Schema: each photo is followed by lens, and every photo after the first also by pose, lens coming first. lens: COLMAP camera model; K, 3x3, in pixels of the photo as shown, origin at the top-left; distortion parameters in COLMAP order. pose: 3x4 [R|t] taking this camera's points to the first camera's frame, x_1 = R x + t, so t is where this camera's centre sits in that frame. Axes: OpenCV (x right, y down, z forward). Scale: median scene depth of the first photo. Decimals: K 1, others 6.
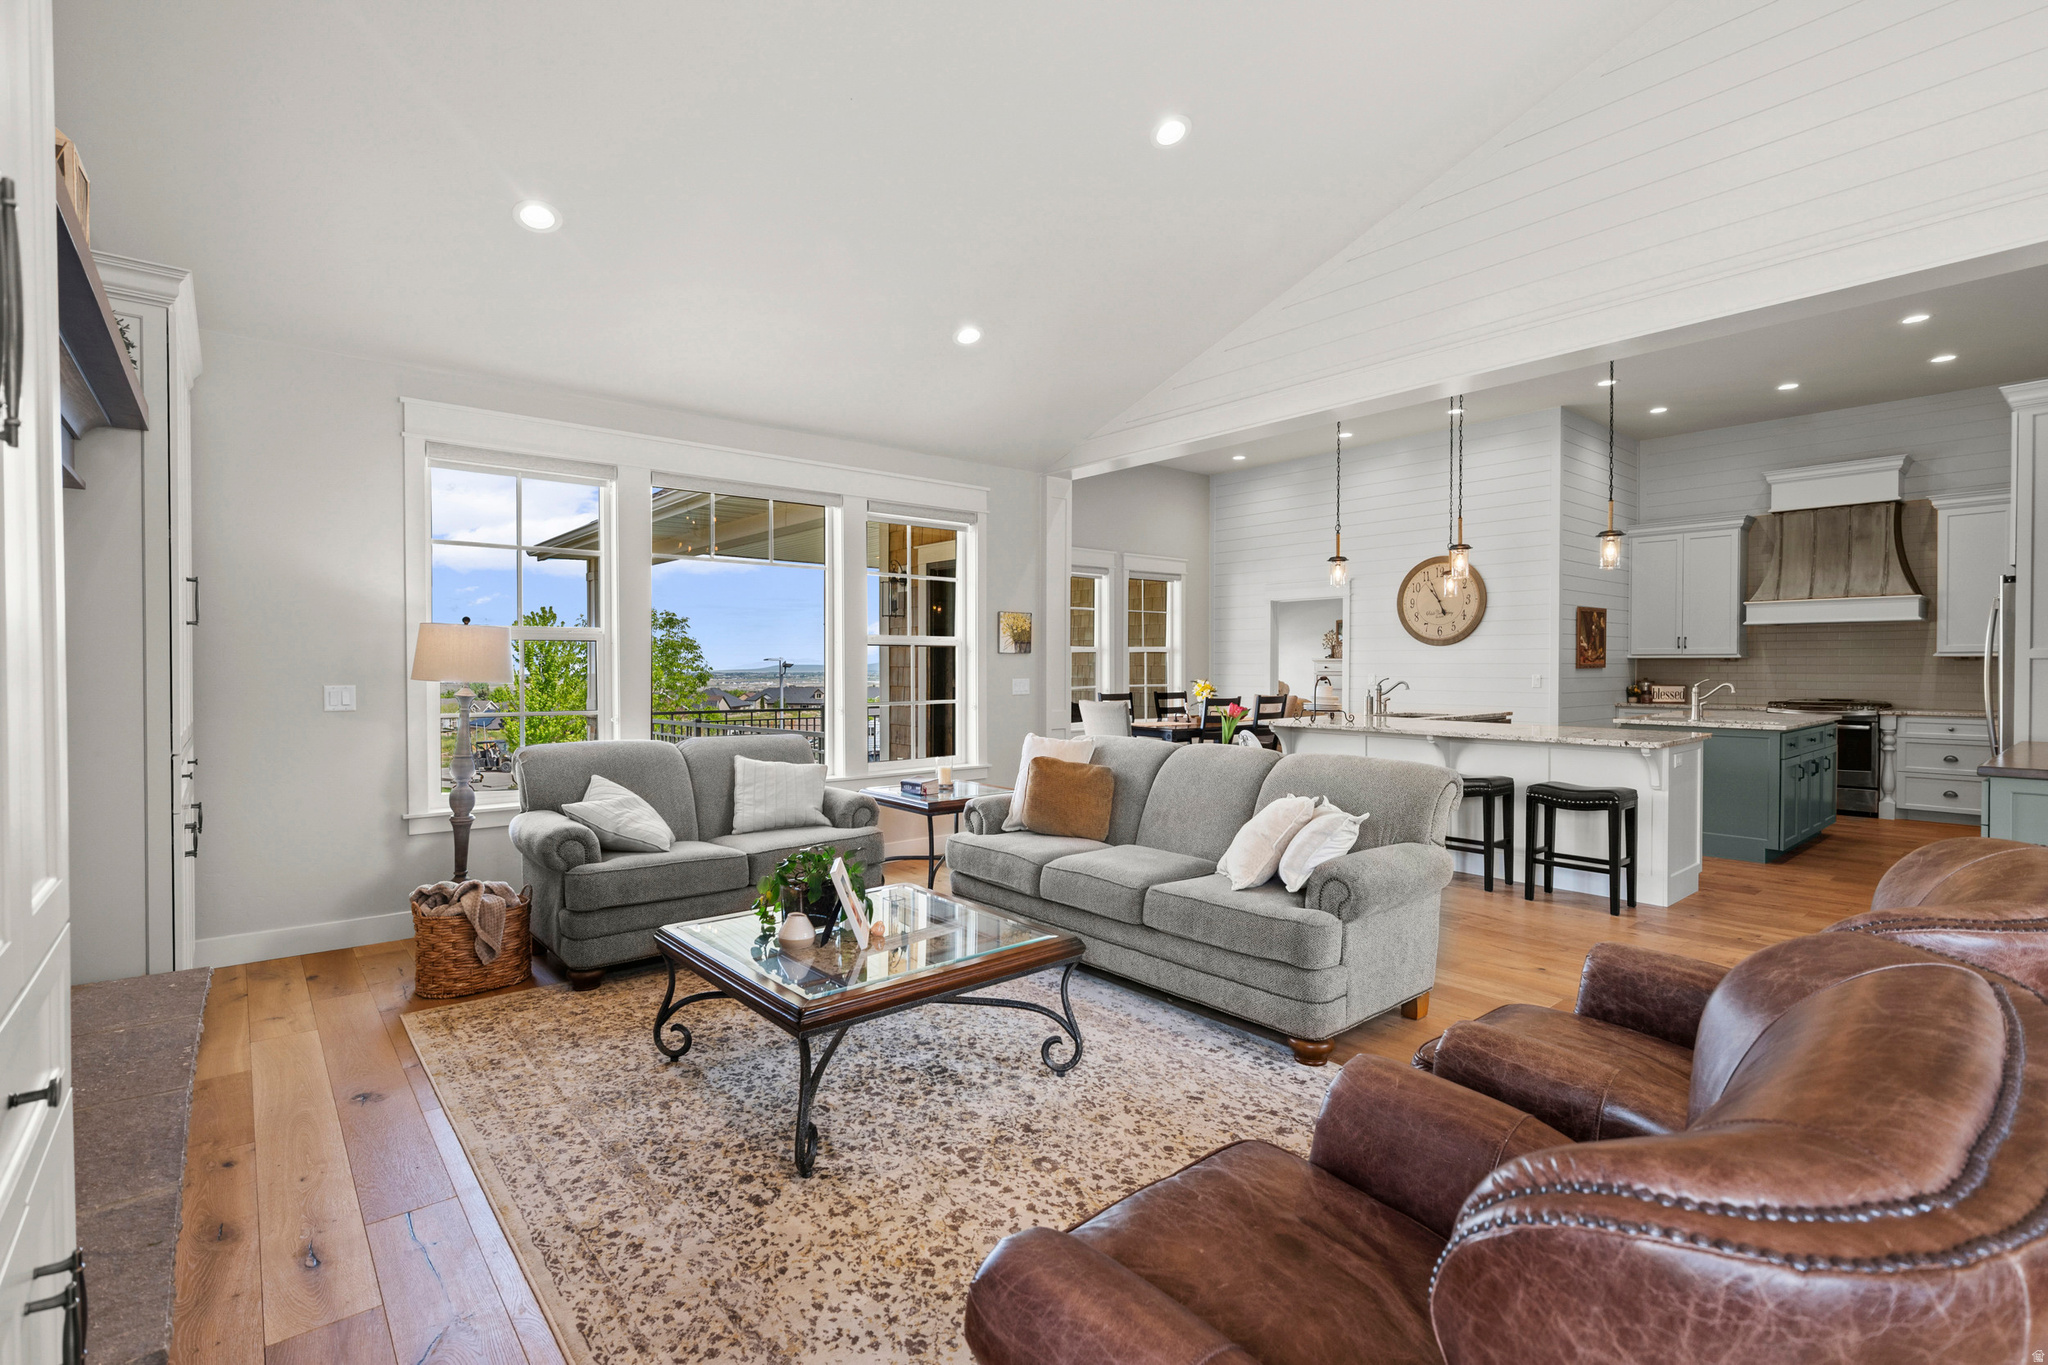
lens RADIAL K [[935.8, 0, 1017.3], [0, 935.8, 679.3], [0, 0, 1]] dist [0.003976, -0.008470]
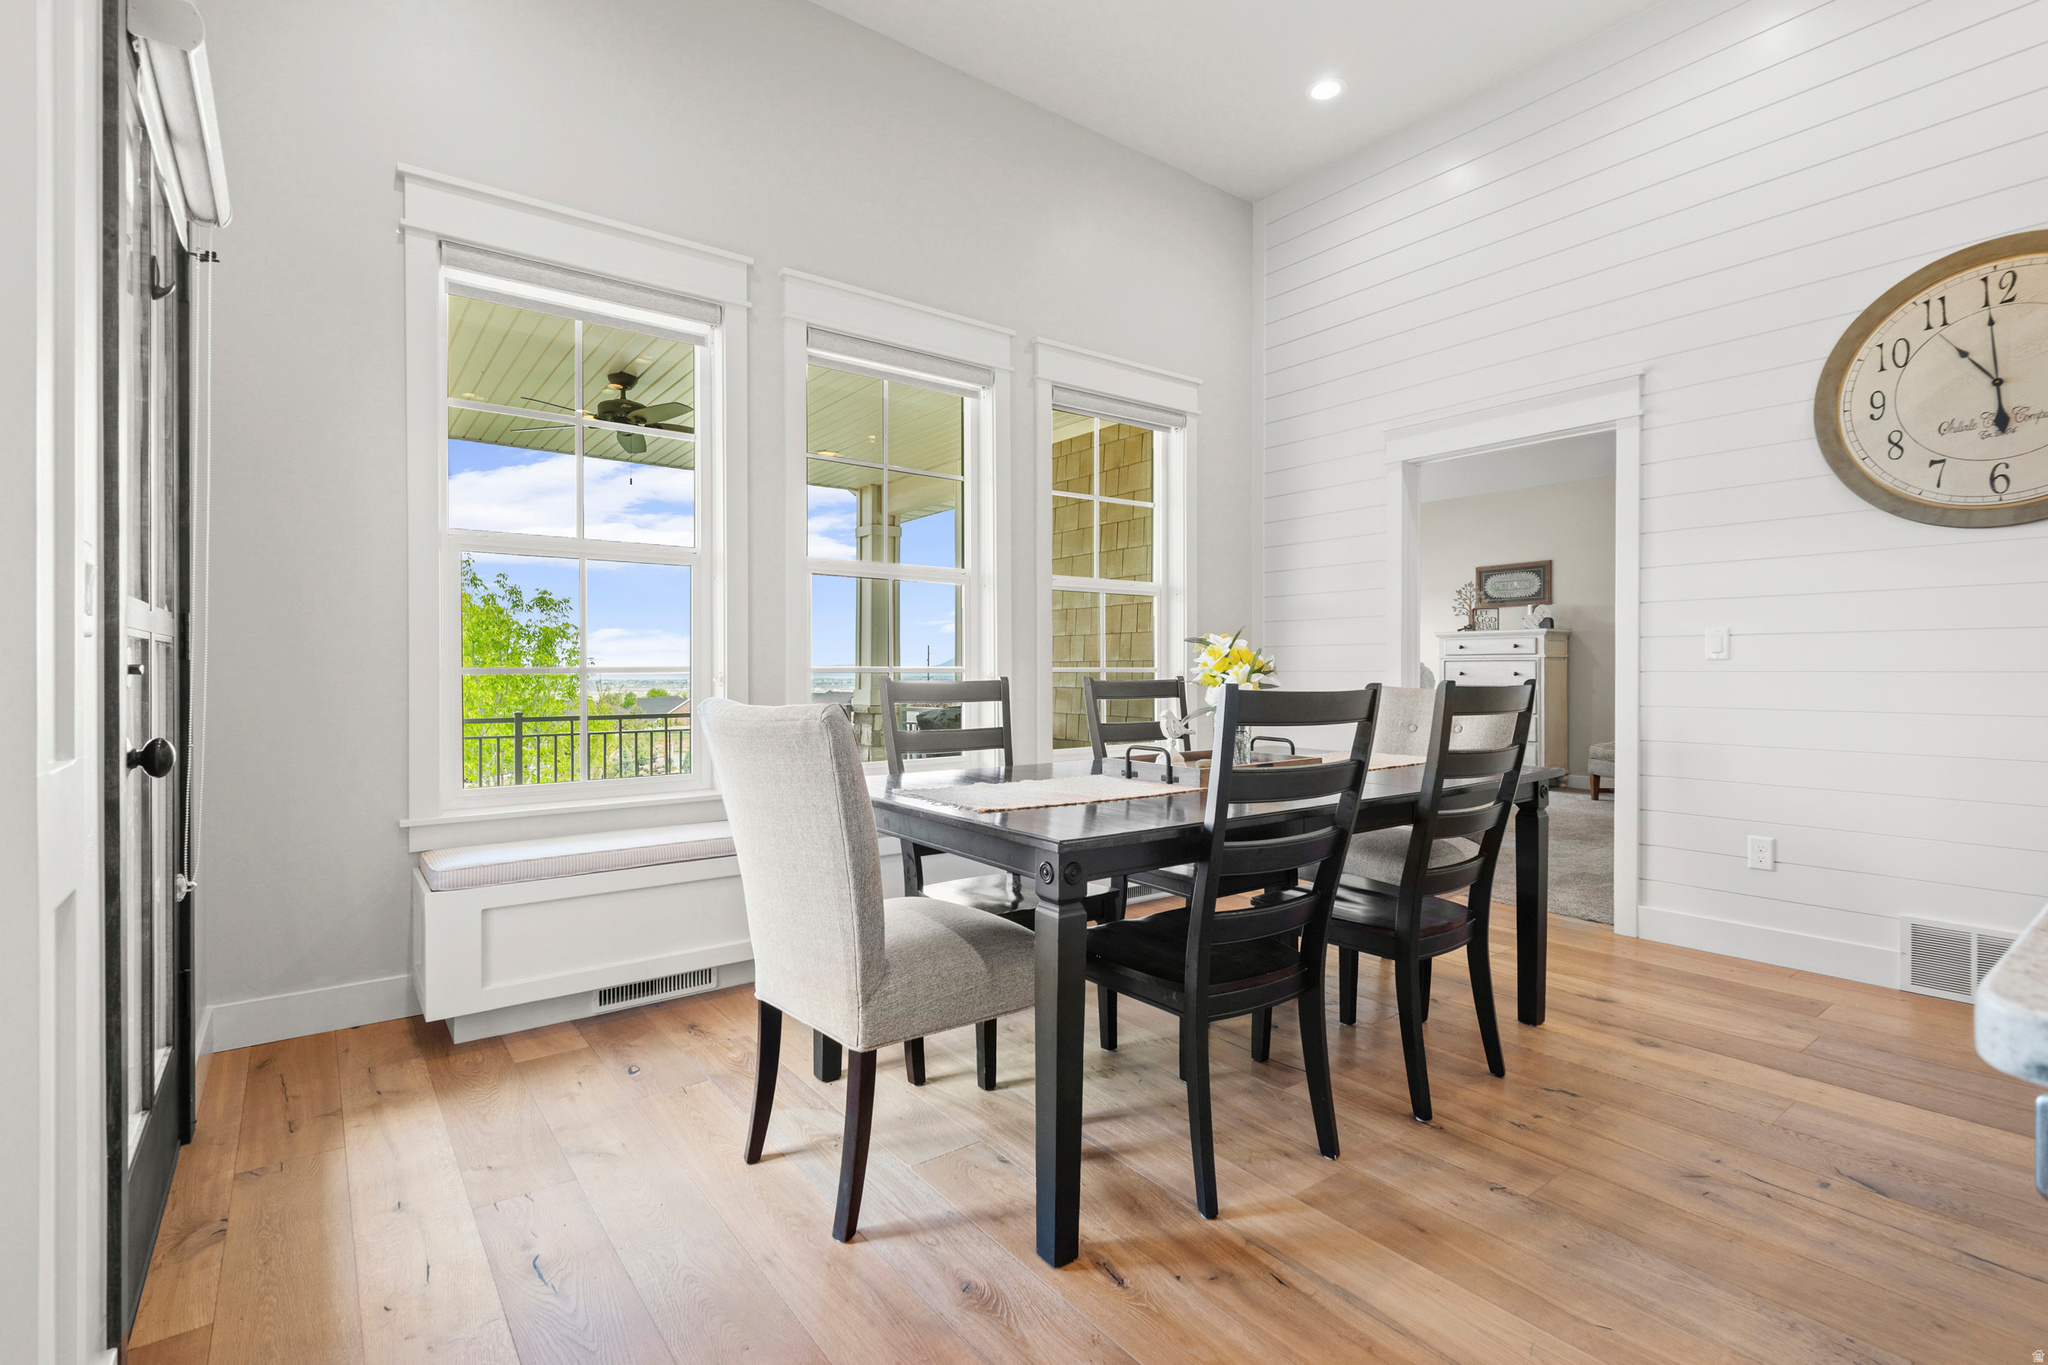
lens RADIAL K [[941.3, 0, 1025.8], [0, 941.3, 677.0], [0, 0, 1]] dist [-0.000095, -0.001033]
pose [[0.999234, -0.000730, -0.039128, 0.155795], [0.000305, 0.999941, -0.010865, 0.018861], [0.039133, 0.010845, 0.999175, 0.743390]]
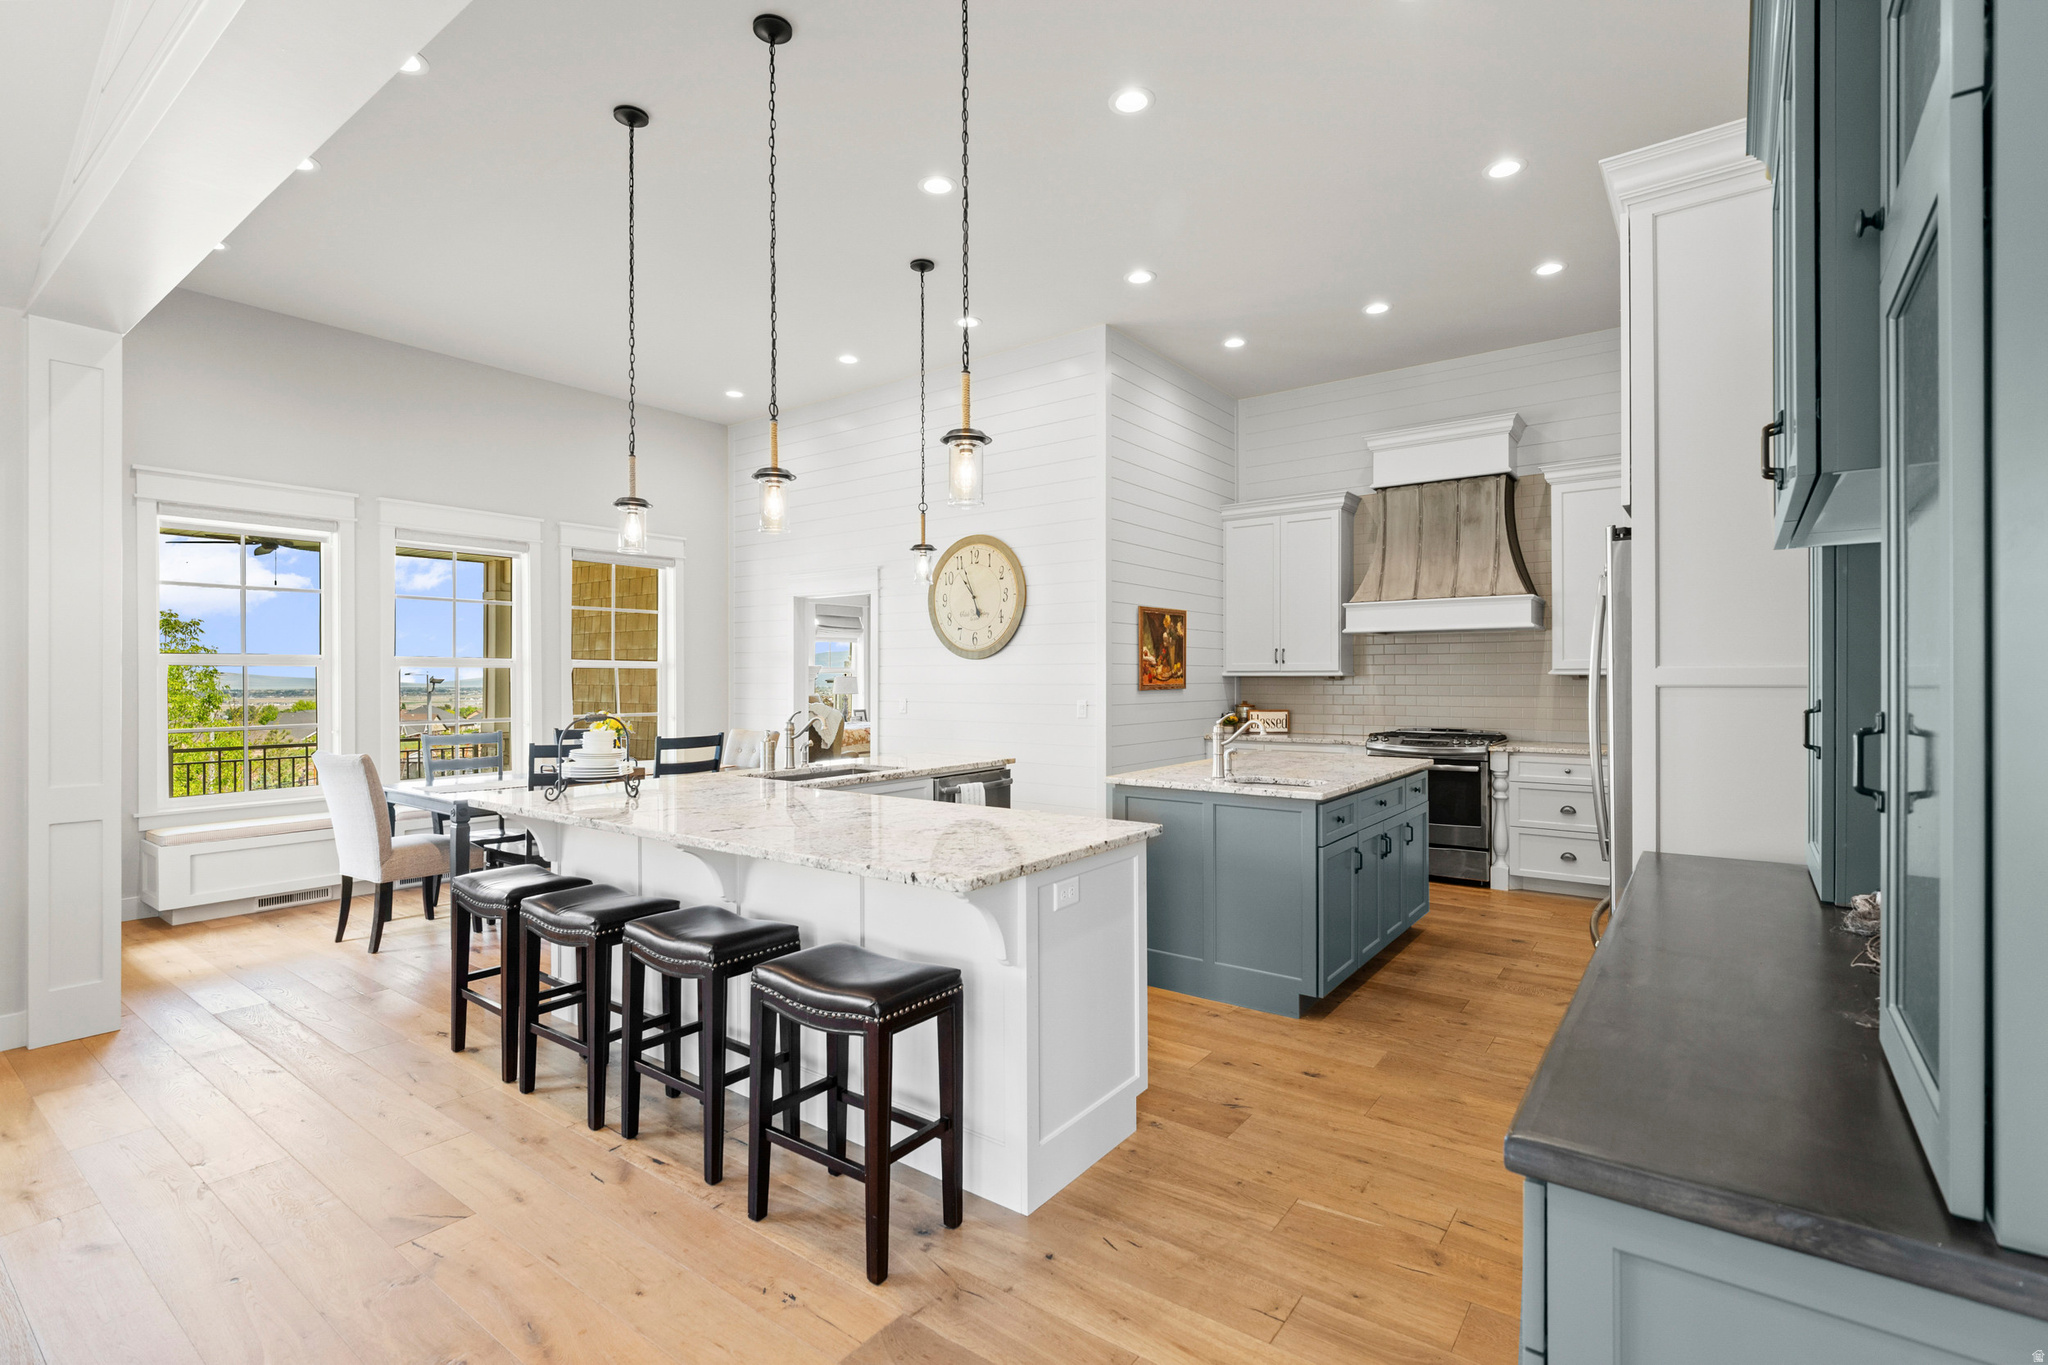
lens RADIAL K [[941.3, 0, 1025.8], [0, 941.3, 677.0], [0, 0, 1]] dist [-0.000095, -0.001033]
pose [[0.971179, -0.001774, 0.238346, 0.347904], [0.005701, 0.999859, -0.015791, -0.011777], [-0.238284, 0.016695, 0.971052, 0.320317]]
